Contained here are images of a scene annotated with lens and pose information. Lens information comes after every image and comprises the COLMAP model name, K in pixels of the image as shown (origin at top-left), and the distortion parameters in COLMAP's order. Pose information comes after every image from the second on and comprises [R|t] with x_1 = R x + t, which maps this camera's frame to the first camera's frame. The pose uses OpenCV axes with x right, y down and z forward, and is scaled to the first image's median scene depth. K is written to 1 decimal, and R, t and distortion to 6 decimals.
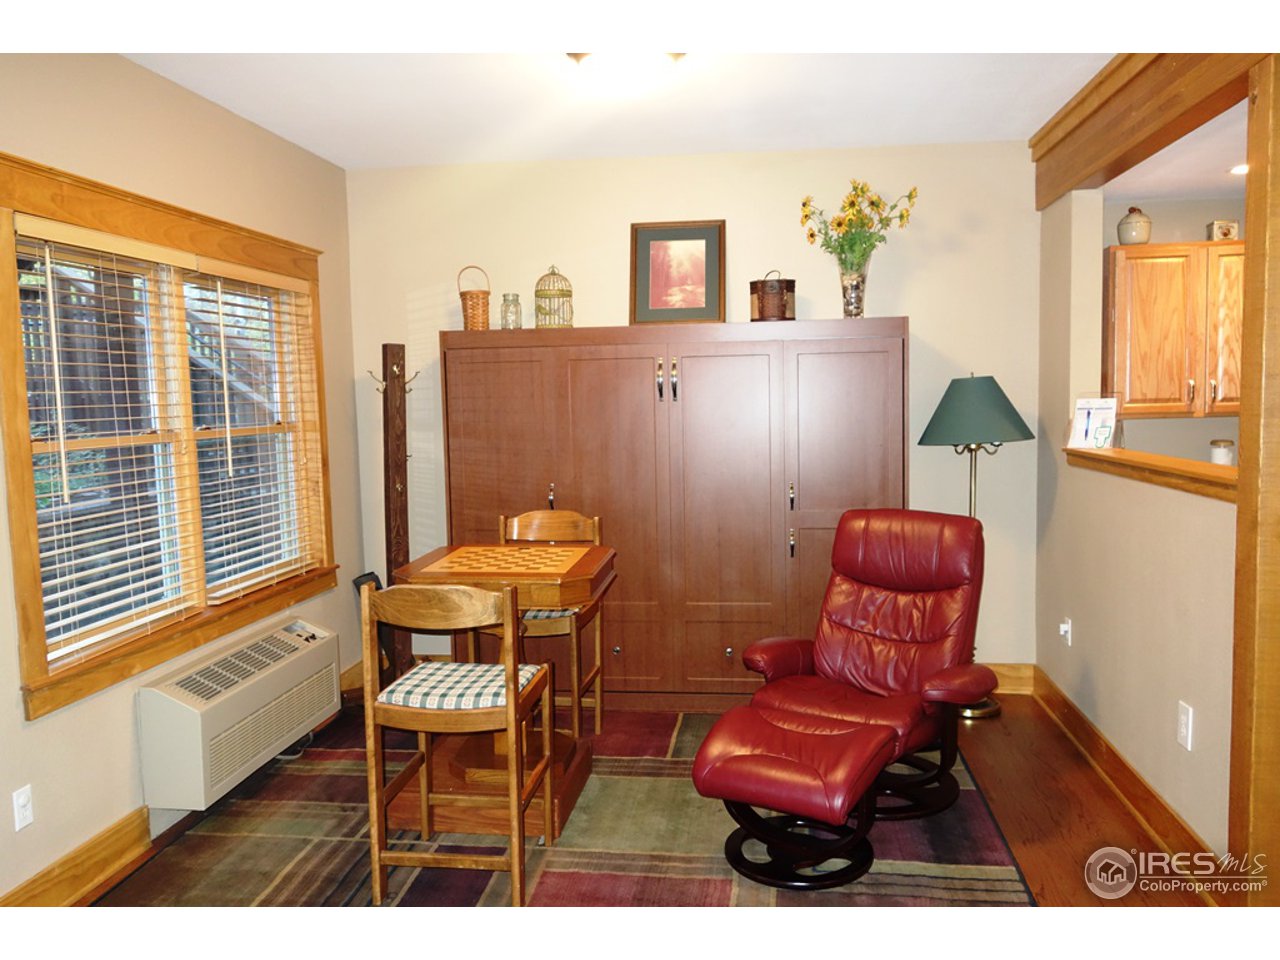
lens RADIAL K [[1014.3, 0, 639.0], [0, 1014.3, 478.1], [0, 0, 1]] dist [0.008091, -0.006556]
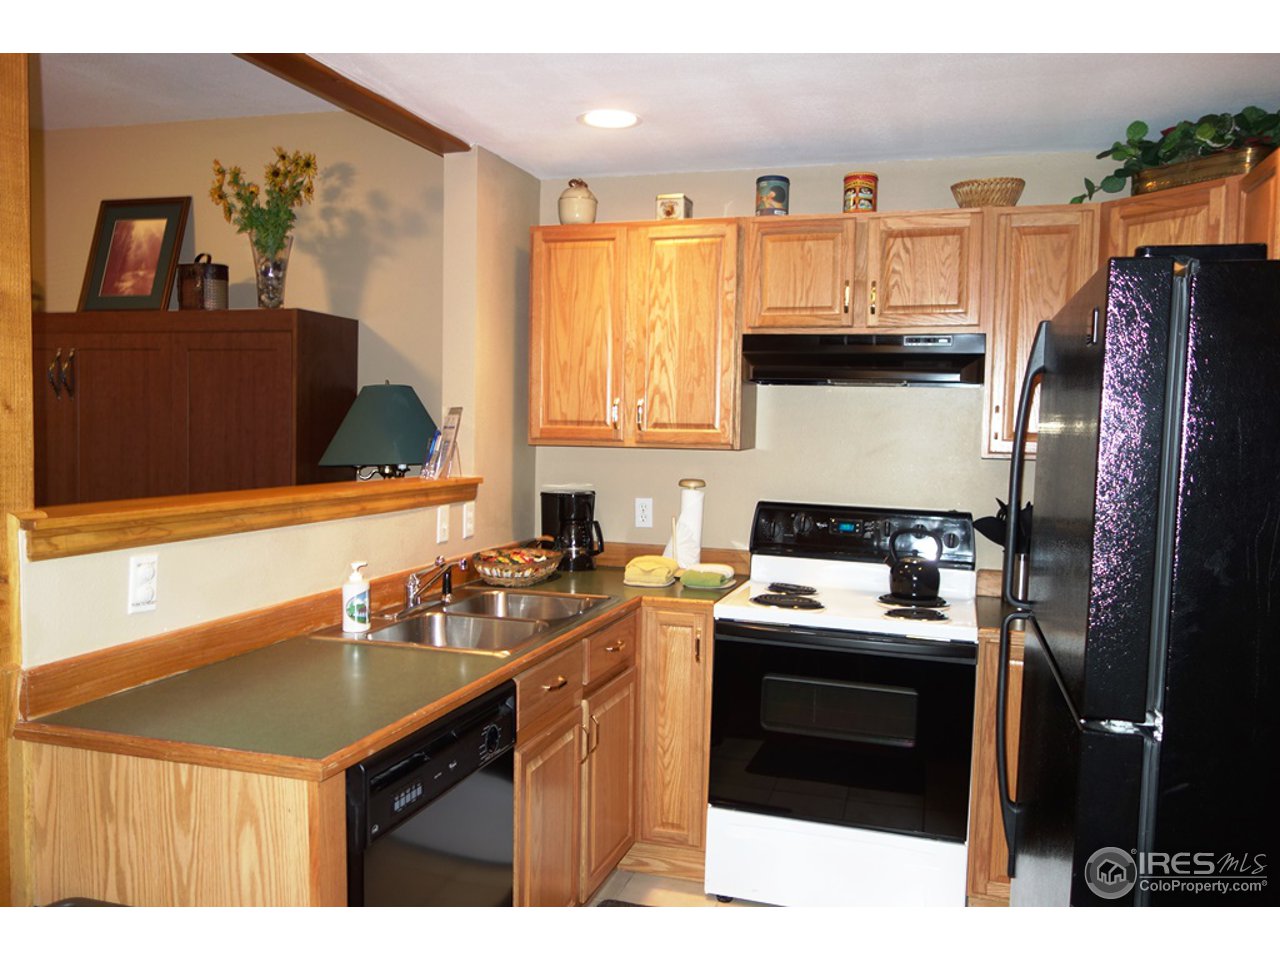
lens RADIAL K [[1014.3, 0, 641.3], [0, 1014.3, 485.0], [0, 0, 1]] dist [0.008091, -0.006556]
pose [[0.982497, 0.054795, -0.178037, 0.699967], [-0.056395, 0.998401, -0.003933, -0.028099], [0.177537, 0.013905, 0.984016, 0.236063]]
